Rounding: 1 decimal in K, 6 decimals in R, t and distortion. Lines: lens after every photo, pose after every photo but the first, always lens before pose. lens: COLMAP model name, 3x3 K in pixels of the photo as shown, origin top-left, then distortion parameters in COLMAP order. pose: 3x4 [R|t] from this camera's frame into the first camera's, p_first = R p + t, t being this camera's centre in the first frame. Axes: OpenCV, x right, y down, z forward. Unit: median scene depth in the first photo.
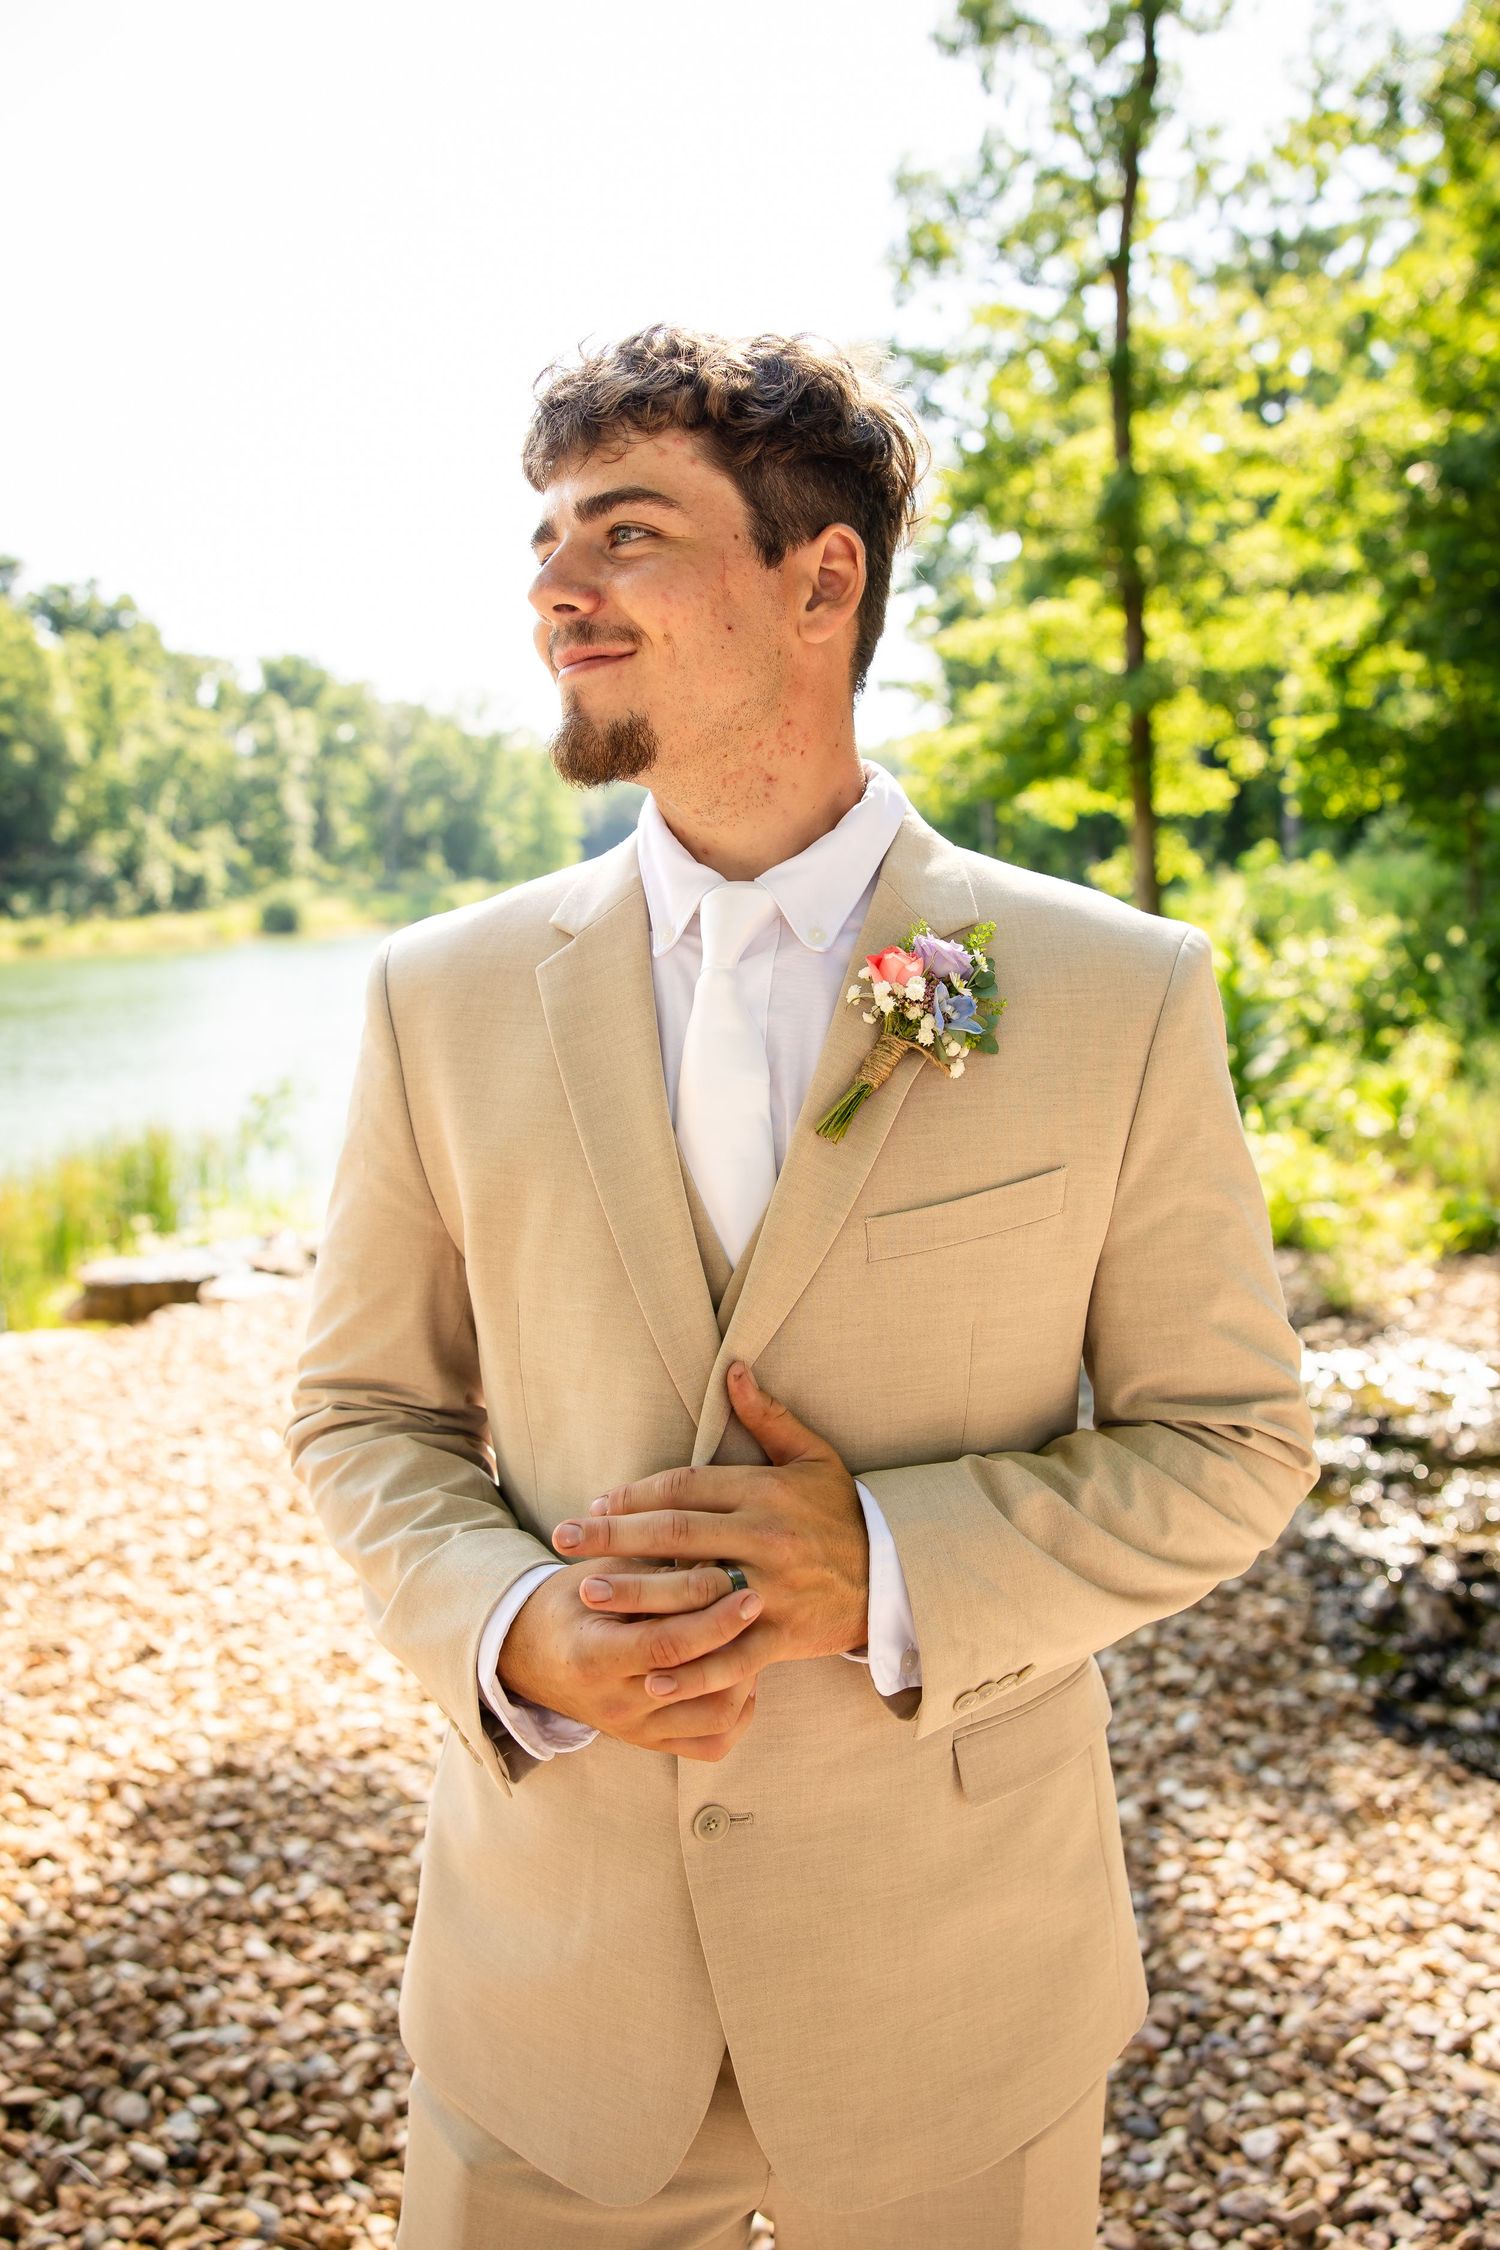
lens RADIAL K [[1809.4, 0, 758.7], [0, 1809.4, 1150.9], [0, 0, 1]] dist [-0.112195, 0.113403]
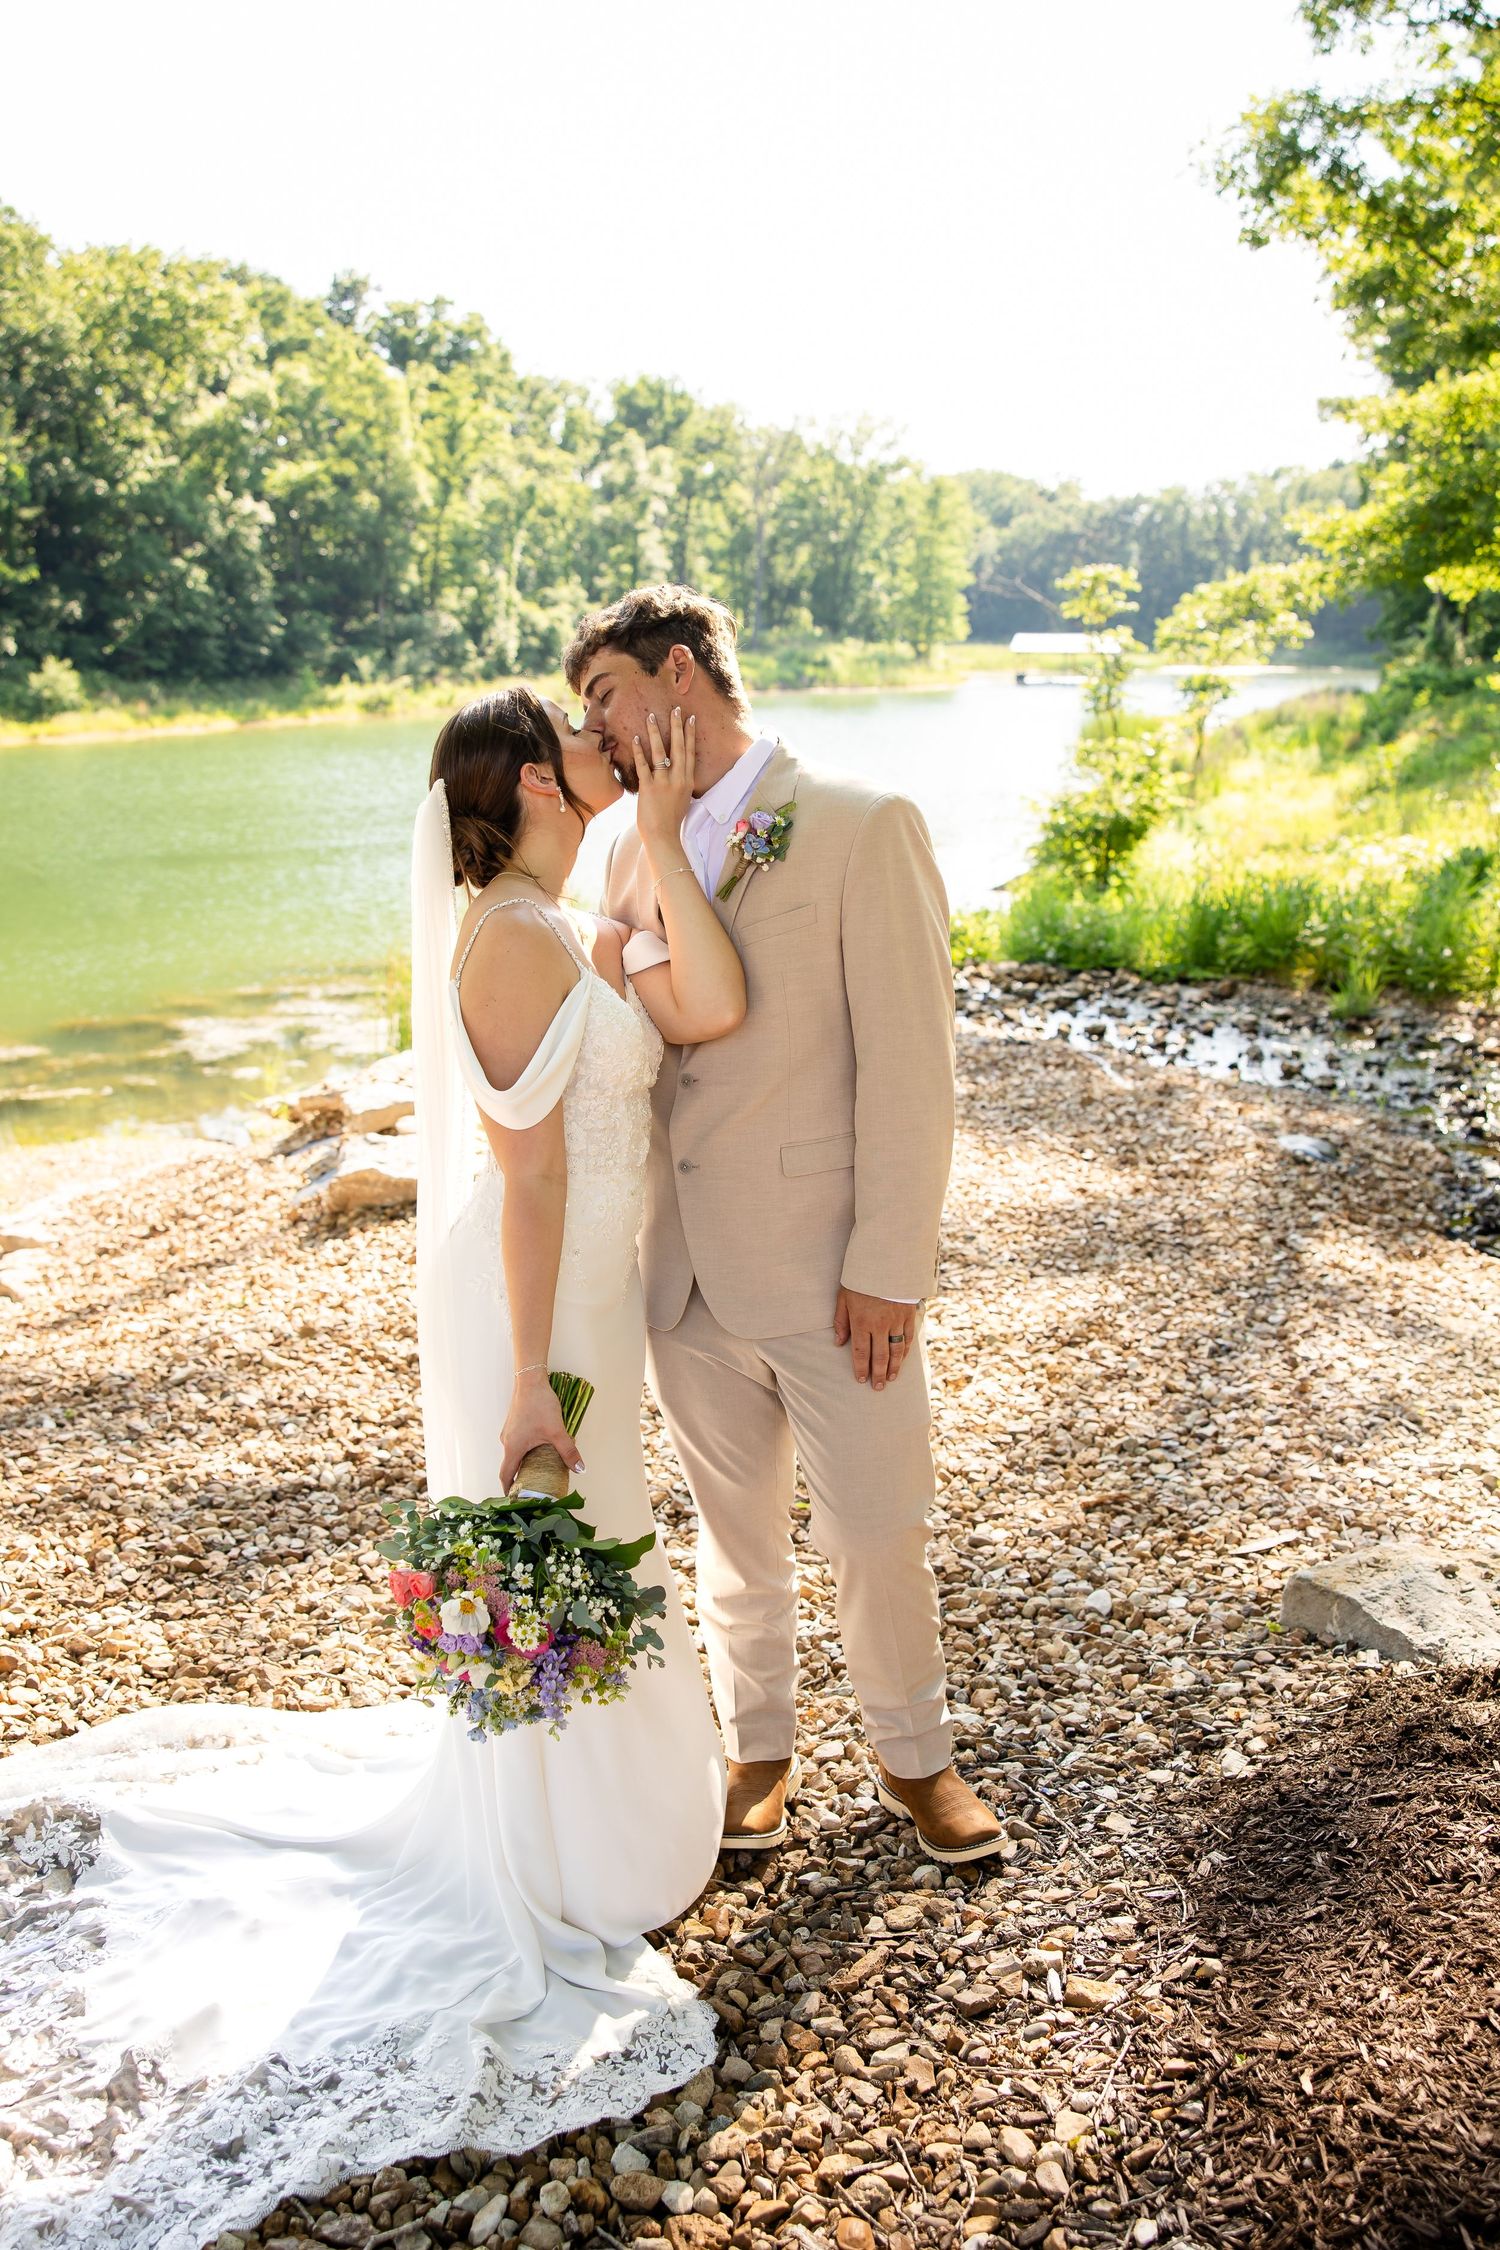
lens RADIAL K [[2062.9, 0, 762.1], [0, 2062.9, 1164.6], [0, 0, 1]] dist [-0.090913, 0.115865]
pose [[0.981289, 0.044333, -0.187369, 0.012752], [-0.024570, 0.994007, 0.106516, 0.010800], [0.190969, -0.099919, 0.976497, -0.177317]]
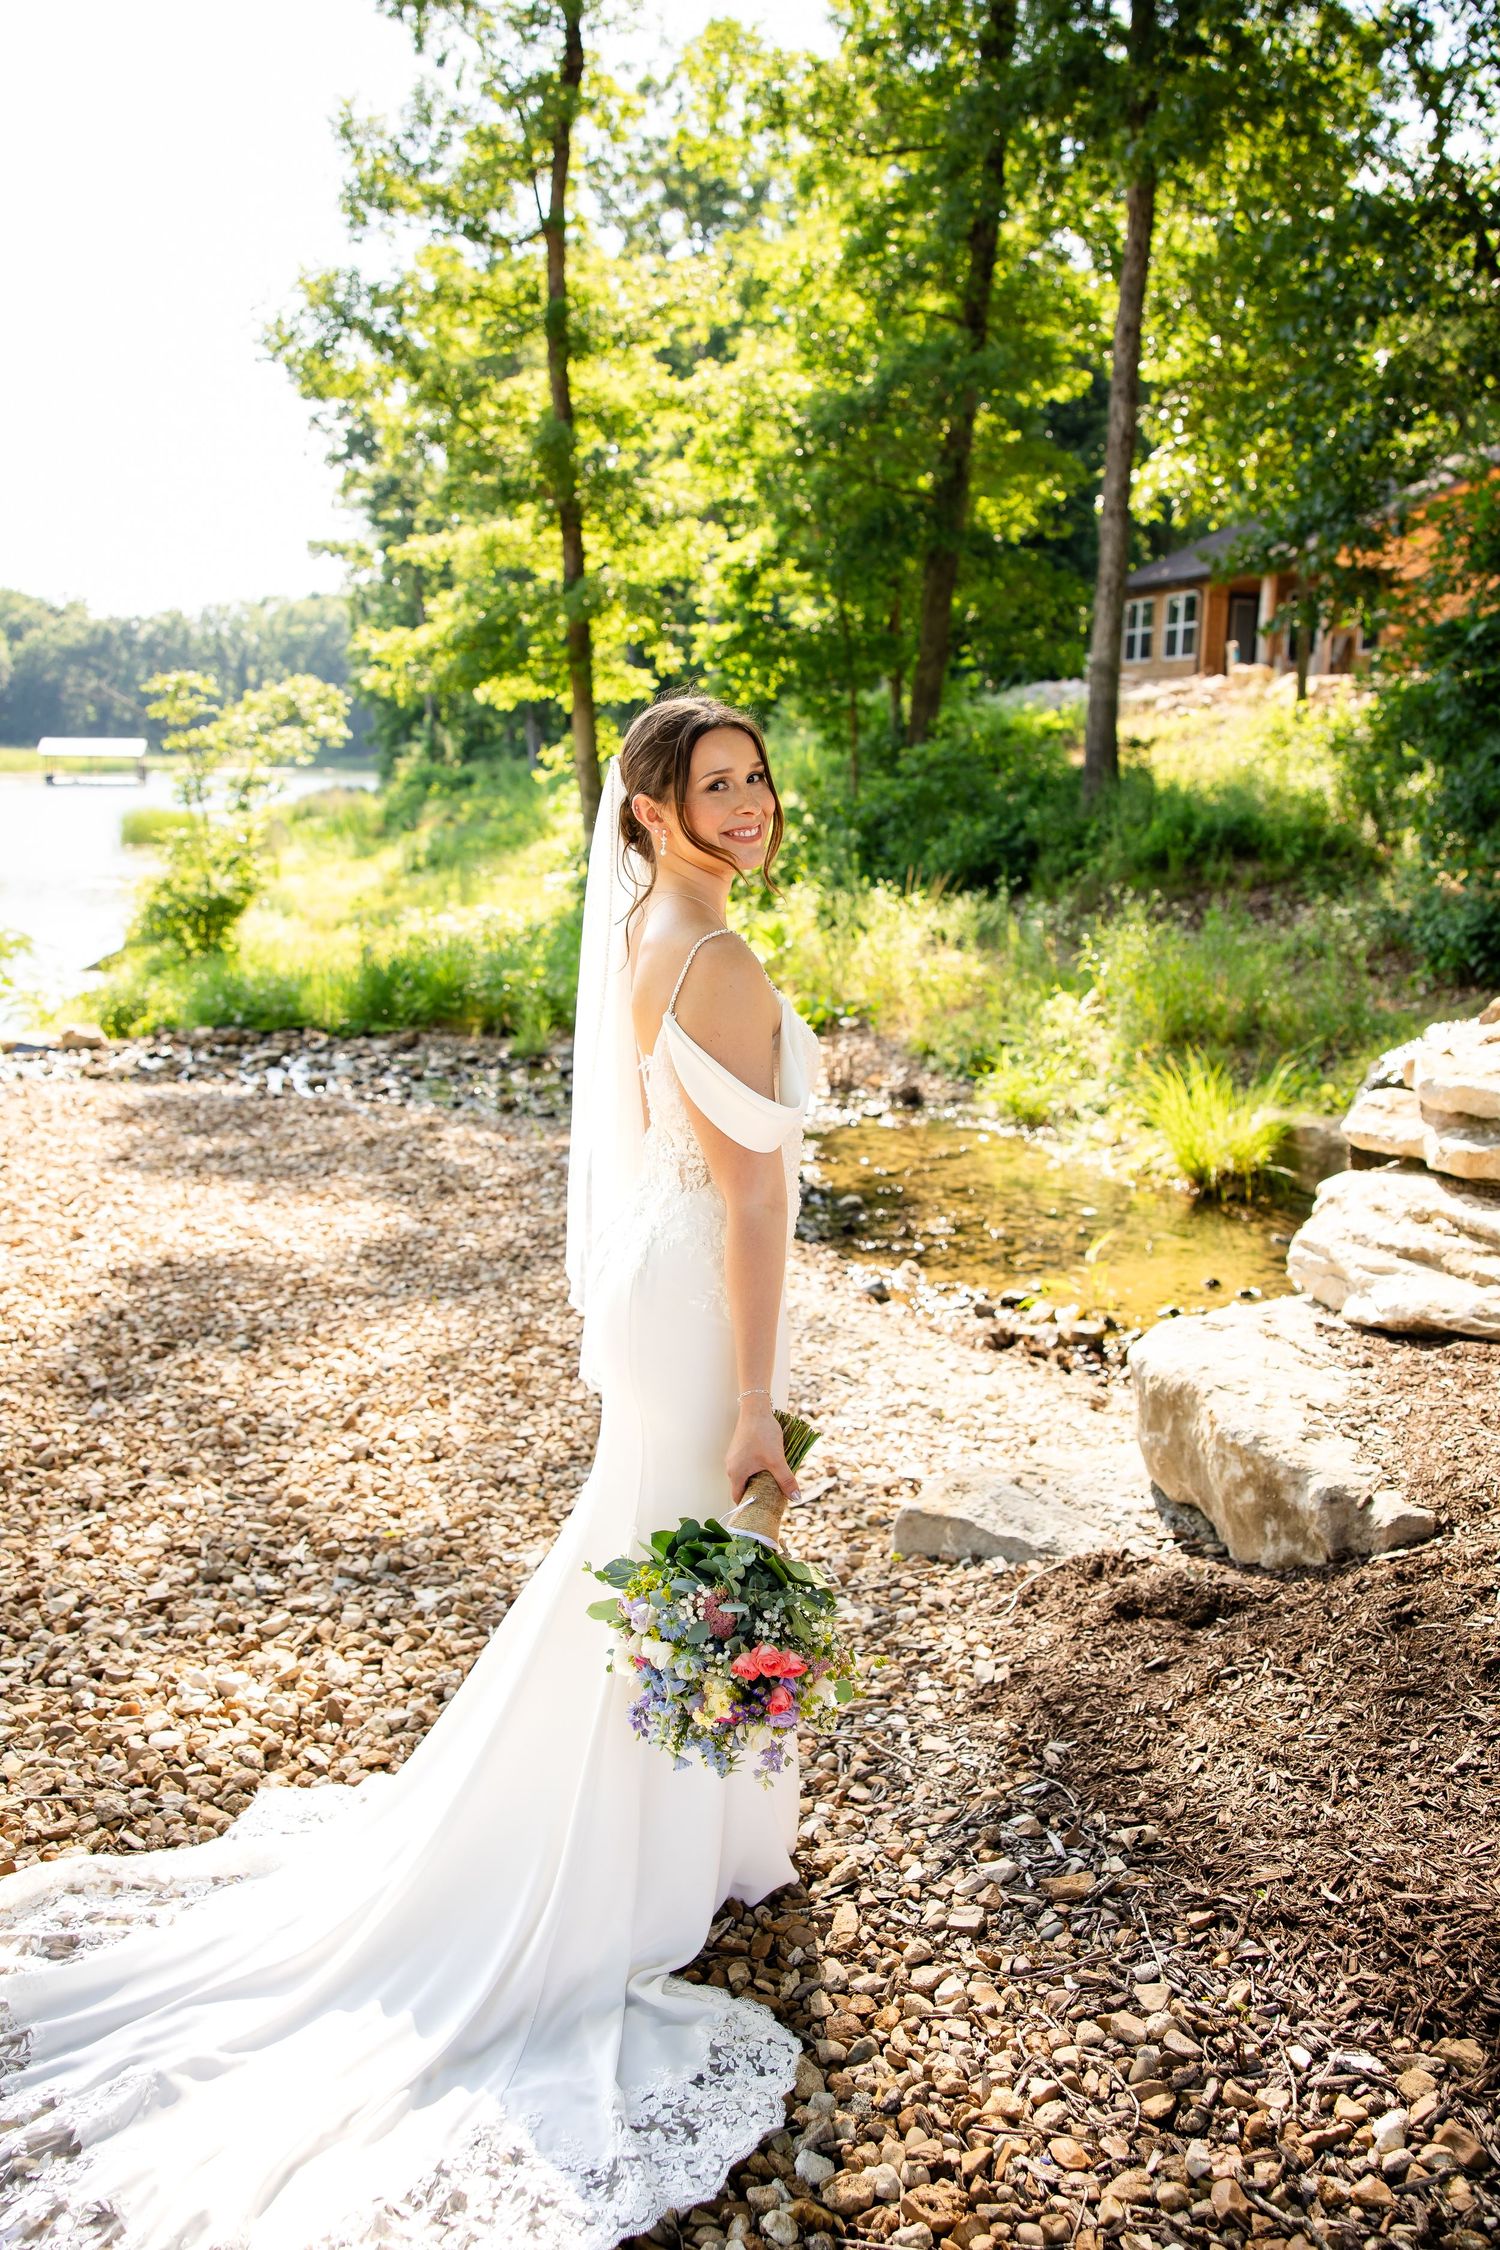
lens RADIAL K [[1809.4, 0, 758.7], [0, 1809.4, 1150.9], [0, 0, 1]] dist [-0.112195, 0.113403]
pose [[0.953154, -0.049349, 0.298431, -0.038926], [0.027019, 0.996548, 0.078496, 0.013557], [-0.301275, -0.066756, 0.951198, -0.164011]]
